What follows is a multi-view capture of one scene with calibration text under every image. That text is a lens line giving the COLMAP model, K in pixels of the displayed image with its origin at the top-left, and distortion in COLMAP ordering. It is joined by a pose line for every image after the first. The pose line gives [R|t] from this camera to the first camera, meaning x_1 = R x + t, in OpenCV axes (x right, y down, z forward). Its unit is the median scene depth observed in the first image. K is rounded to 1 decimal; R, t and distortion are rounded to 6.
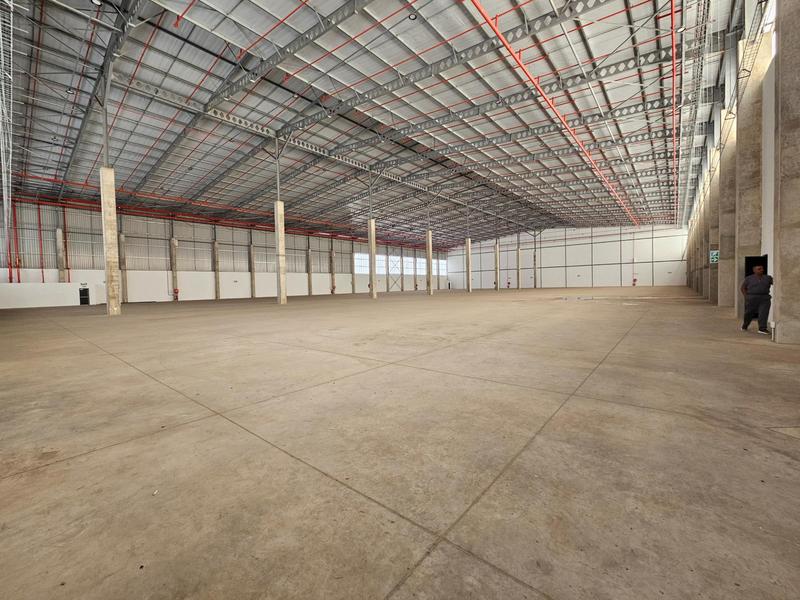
lens RADIAL K [[331.6, 0, 398.5], [0, 331.6, 303.4], [0, 0, 1]] dist [-0.001986, 0.000618]
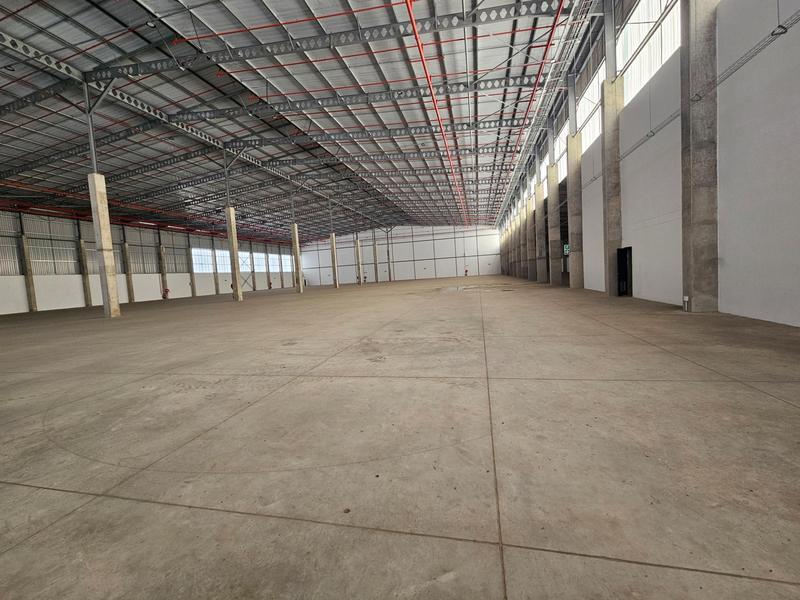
lens RADIAL K [[331.6, 0, 402.0], [0, 331.6, 302.0], [0, 0, 1]] dist [-0.001986, 0.000618]
pose [[0.894616, -0.070293, 0.441273, -0.113897], [0.066595, 0.997494, 0.023884, -0.007204], [-0.441846, 0.008019, 0.897055, 0.079901]]
